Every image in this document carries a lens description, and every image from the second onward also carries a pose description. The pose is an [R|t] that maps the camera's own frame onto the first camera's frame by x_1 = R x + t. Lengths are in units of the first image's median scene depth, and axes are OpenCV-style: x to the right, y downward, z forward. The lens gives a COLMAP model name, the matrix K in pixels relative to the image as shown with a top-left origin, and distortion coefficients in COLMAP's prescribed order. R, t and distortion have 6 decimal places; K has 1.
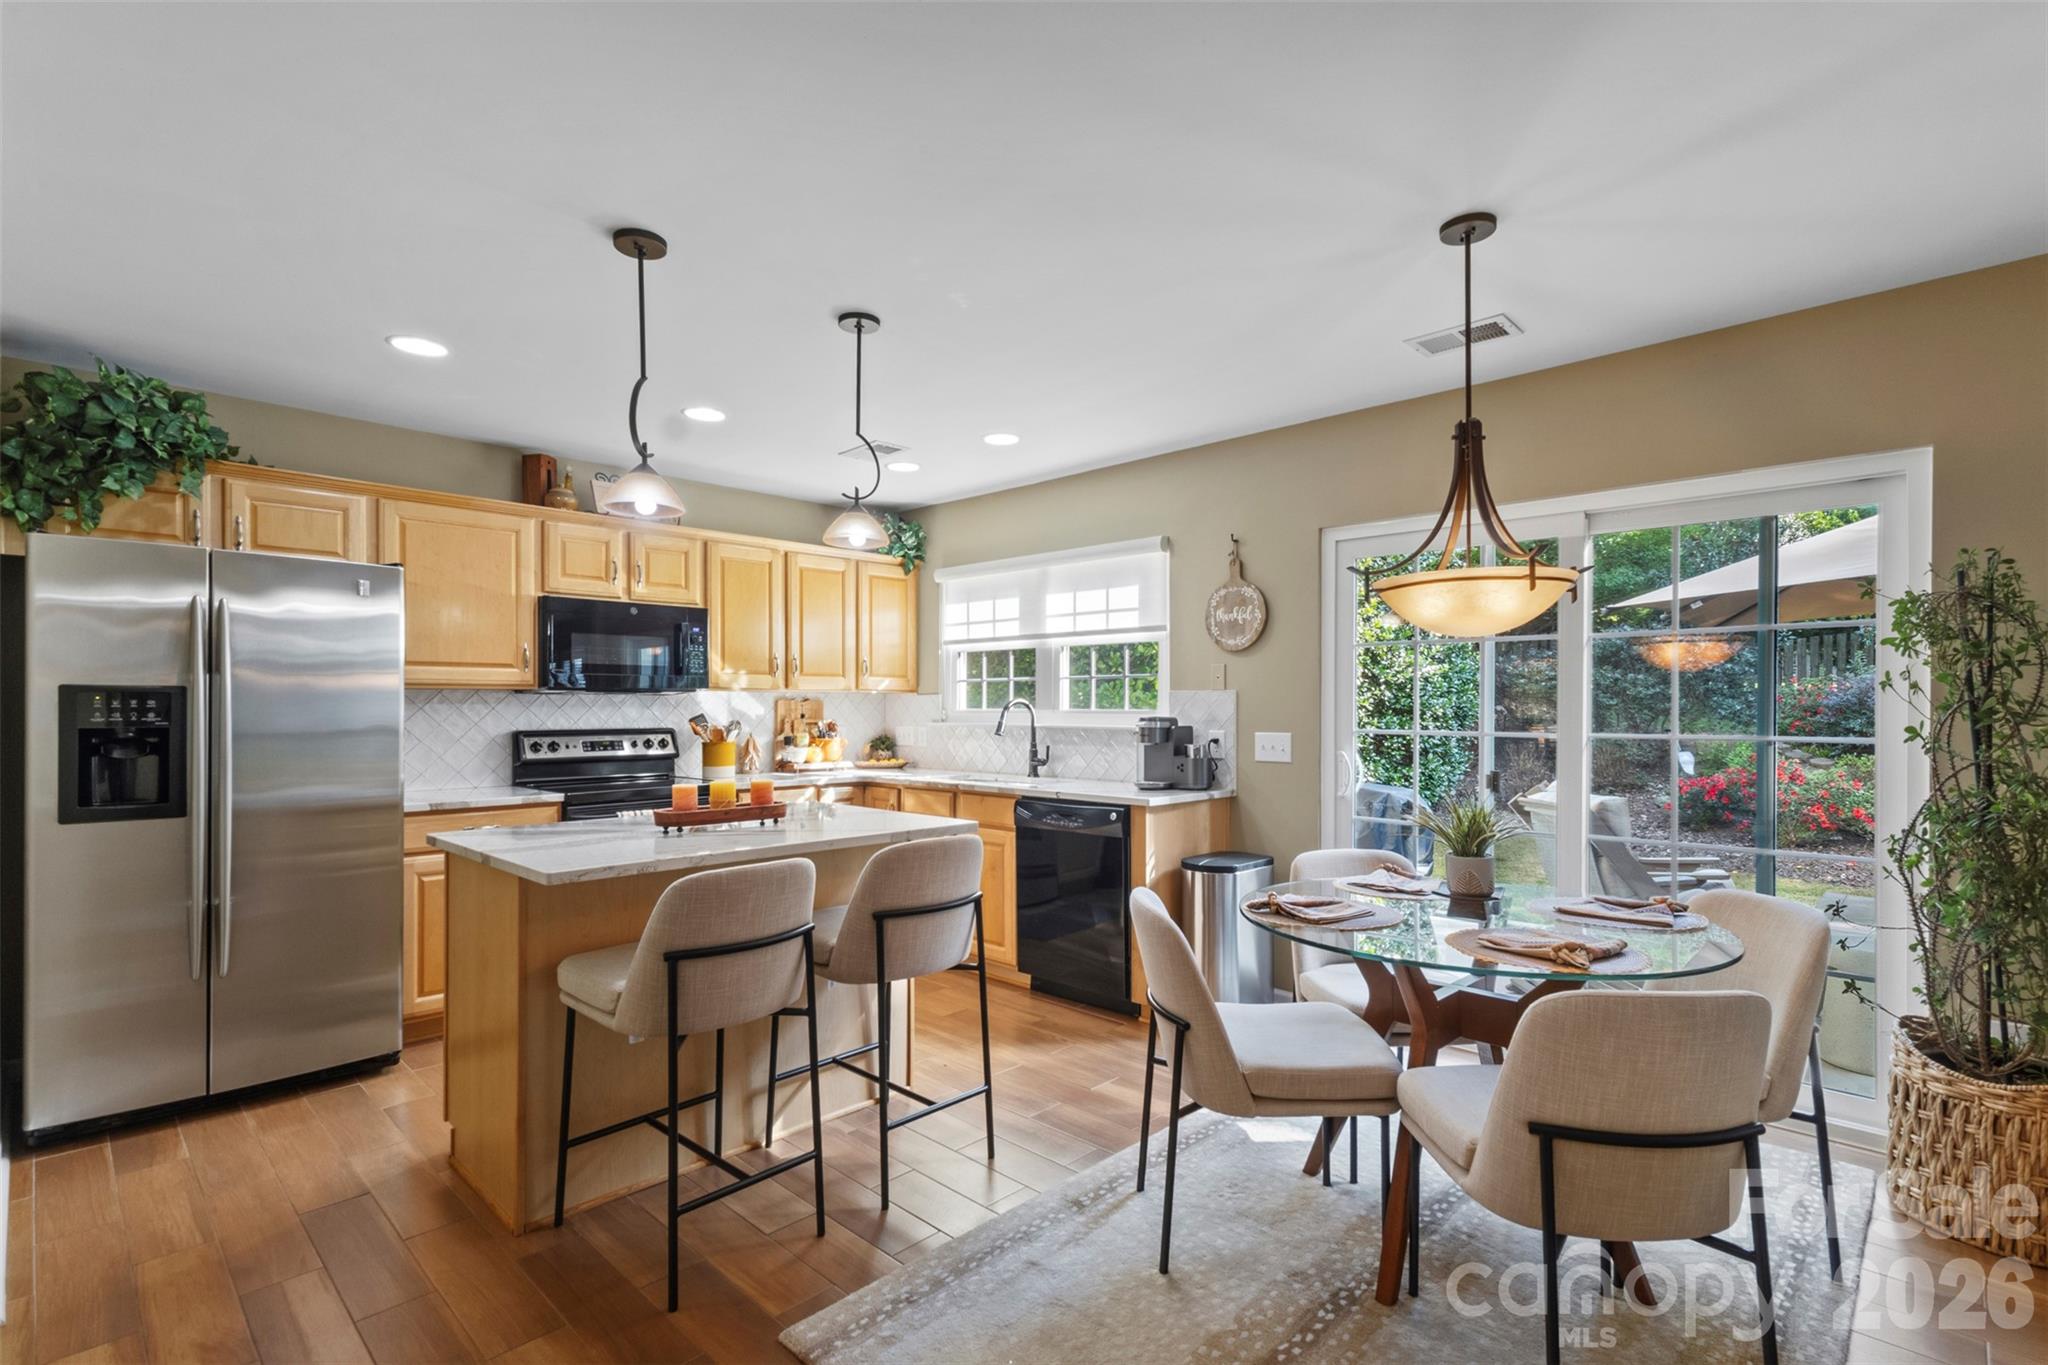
lens RADIAL K [[954.9, 0, 1019.1], [0, 954.9, 705.8], [0, 0, 1]] dist [0.002901, 0.001826]
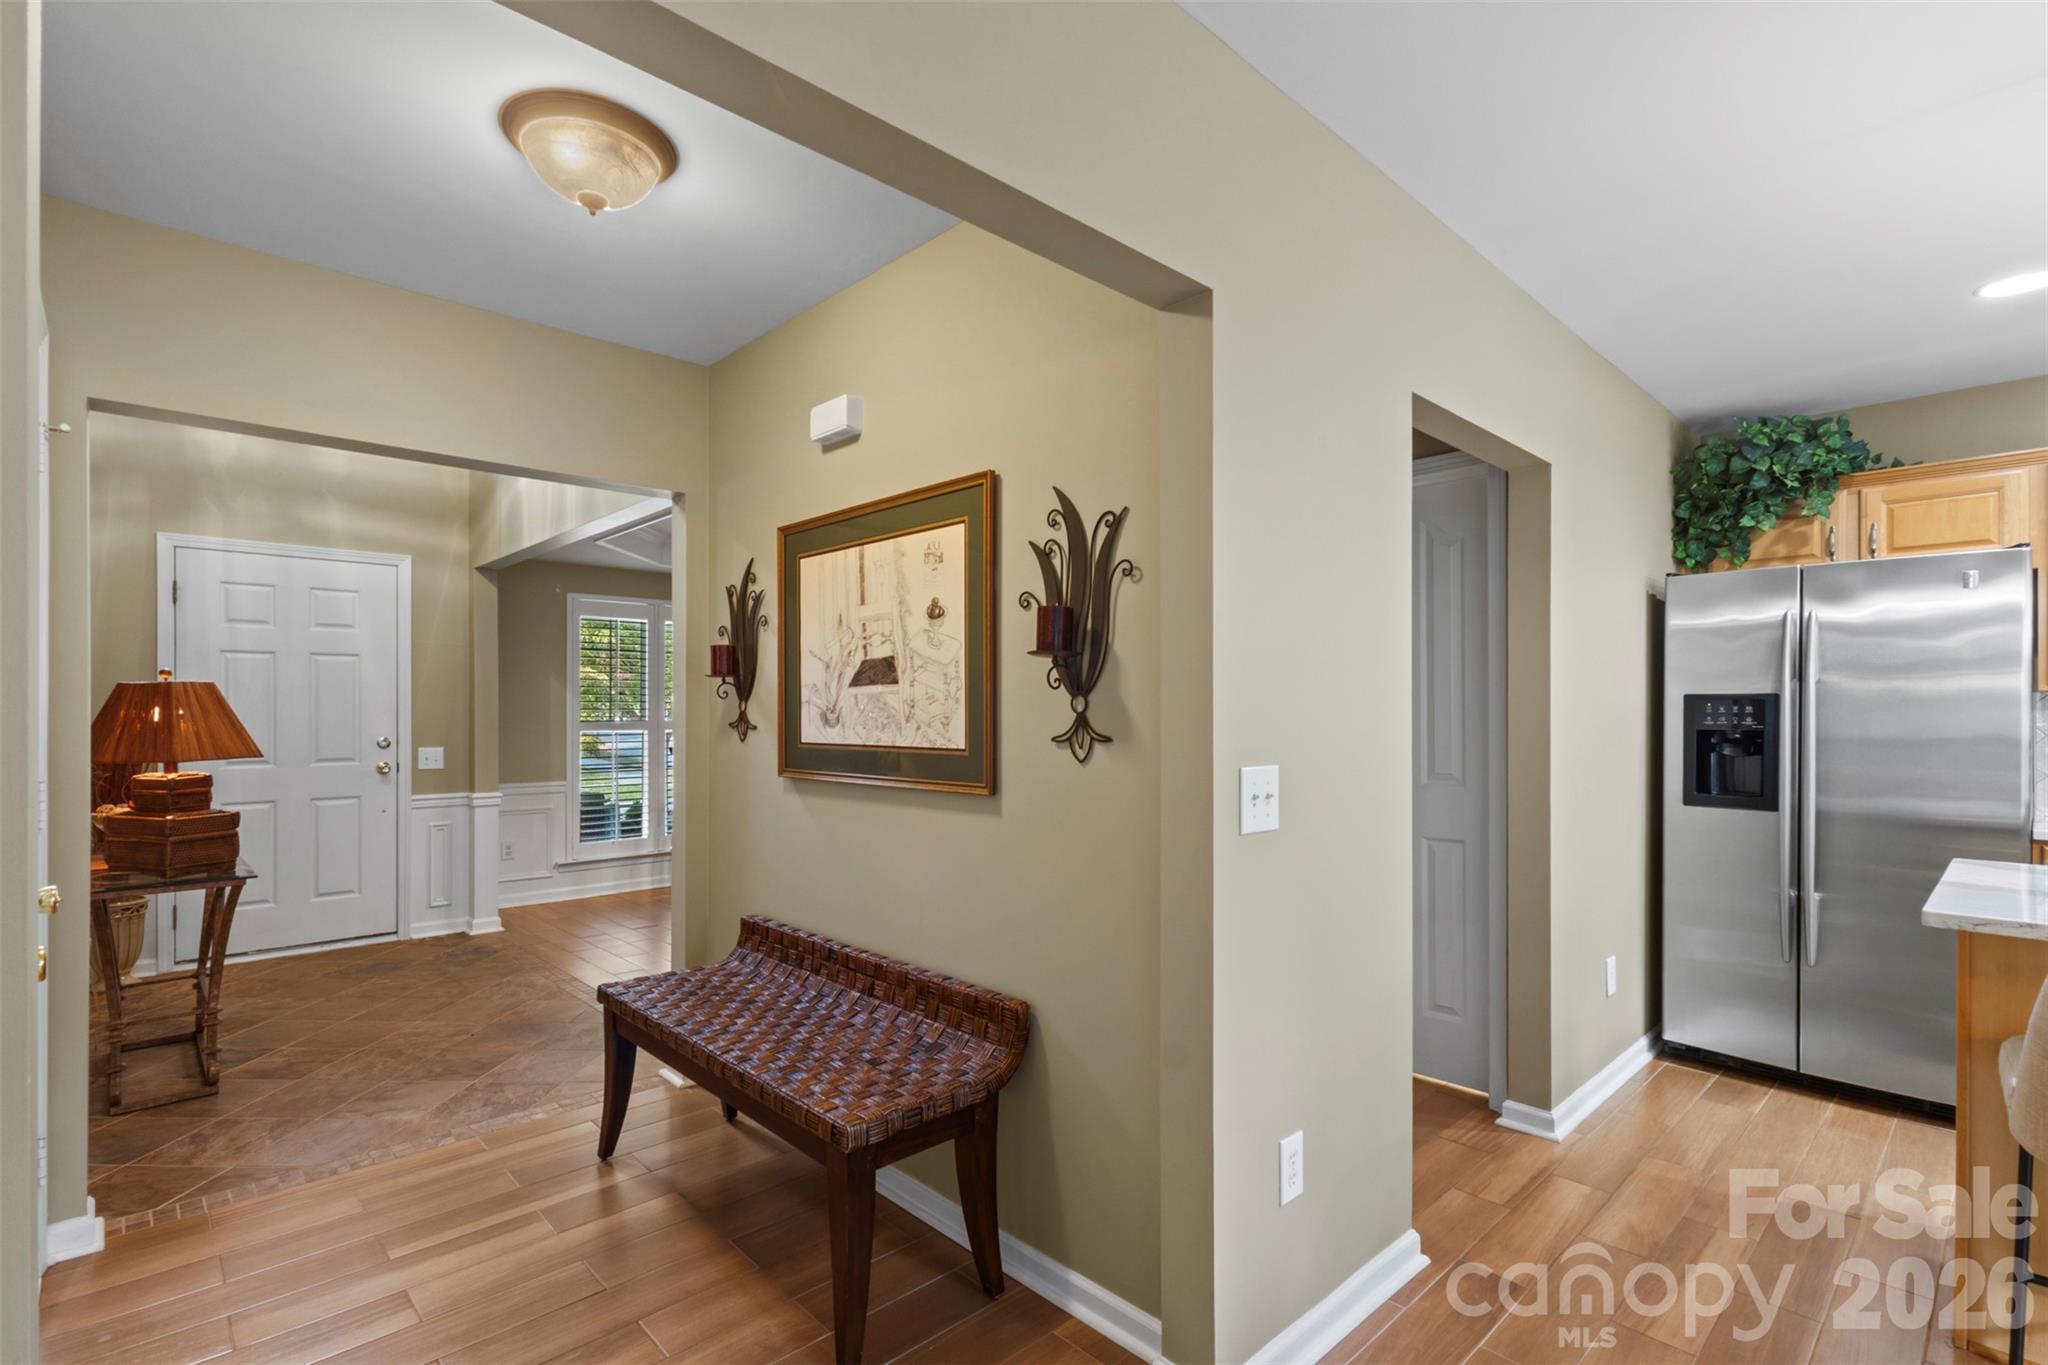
lens RADIAL K [[954.9, 0, 1028.6], [0, 954.9, 708.7], [0, 0, 1]] dist [0.002901, 0.001826]
pose [[-0.044382, -0.002910, -0.999010, 0.195667], [-0.001727, 0.999994, -0.002836, 0.001451], [0.999013, 0.001600, -0.044387, 0.131453]]
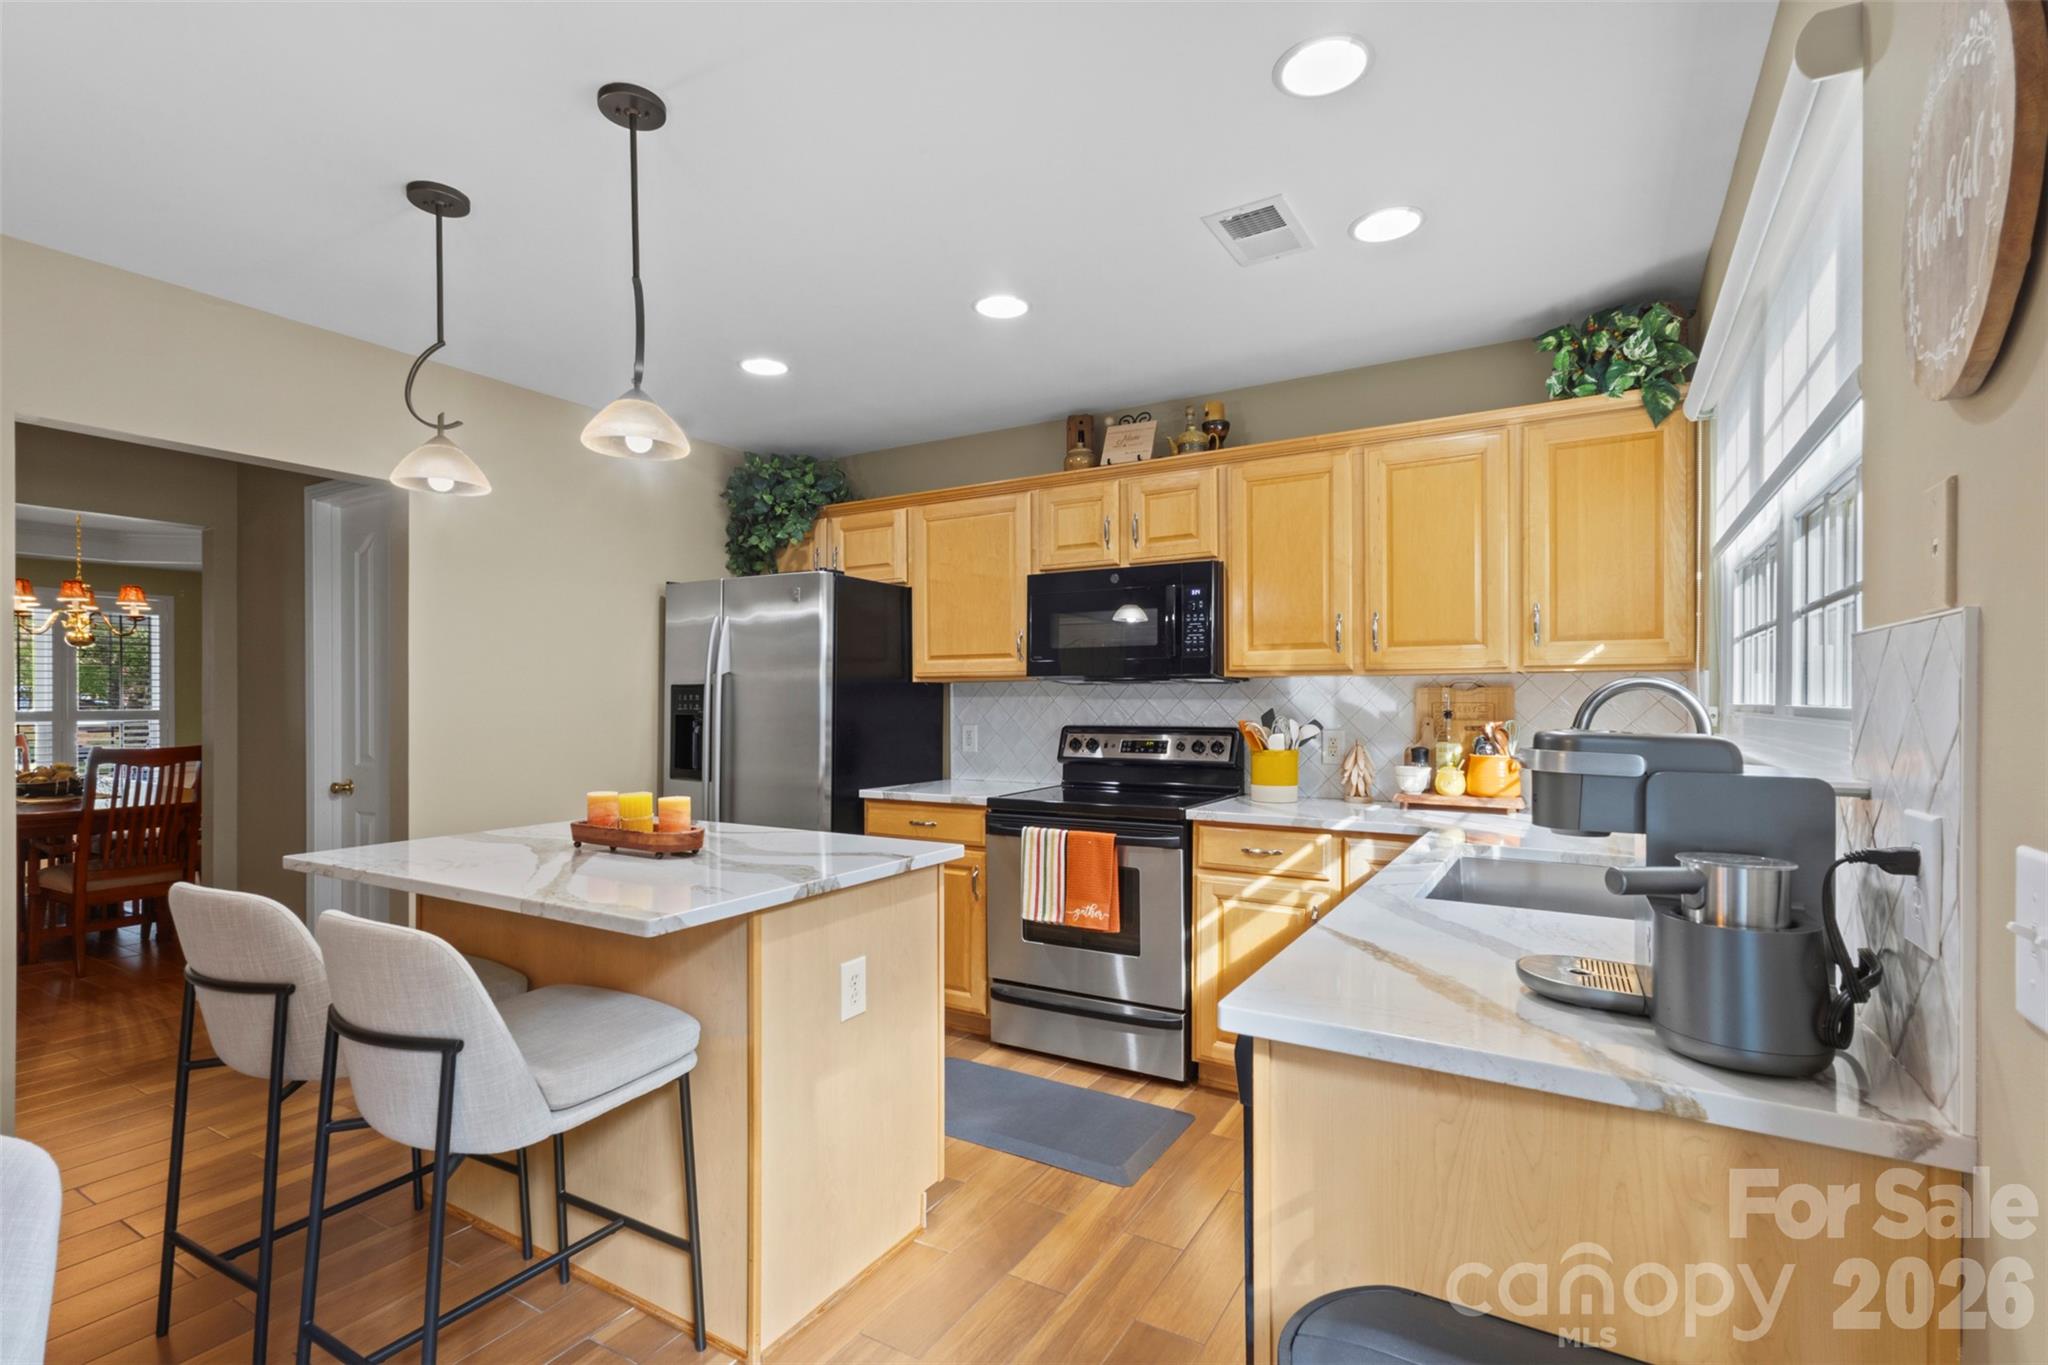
lens RADIAL K [[954.9, 0, 1022.5], [0, 954.9, 700.9], [0, 0, 1]] dist [0.002901, 0.001826]
pose [[0.228712, 0.002449, -0.973491, 0.379830], [0.002353, 0.999993, 0.003069, -0.000093], [0.973491, -0.002992, 0.228705, 0.799227]]
